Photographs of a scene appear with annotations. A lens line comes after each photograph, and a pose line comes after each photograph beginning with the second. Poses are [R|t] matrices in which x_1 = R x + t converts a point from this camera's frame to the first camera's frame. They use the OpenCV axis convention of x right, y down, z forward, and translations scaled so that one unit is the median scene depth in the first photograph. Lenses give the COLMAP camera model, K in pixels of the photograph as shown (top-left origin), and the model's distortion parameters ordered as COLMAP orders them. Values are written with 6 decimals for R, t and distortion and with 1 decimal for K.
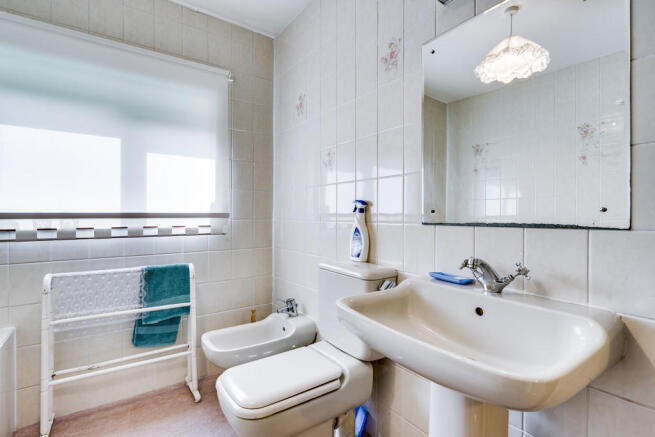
lens RADIAL K [[319.1, 0, 329.8], [0, 319.1, 216.3], [0, 0, 1]] dist [0.002683, 0.000349]
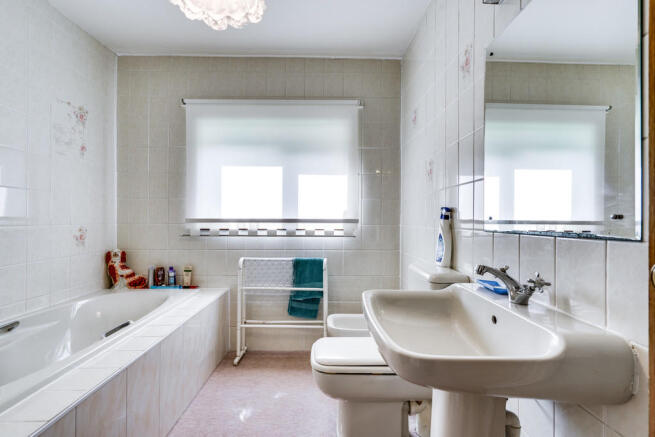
lens RADIAL K [[327.6, 0, 330.1], [0, 327.6, 221.3], [0, 0, 1]] dist [-0.001755, -0.000368]
pose [[0.818554, 0.006382, -0.574395, 0.359676], [-0.007455, 0.999972, 0.000487, -0.002154], [0.574382, 0.003883, 0.818578, -0.070696]]
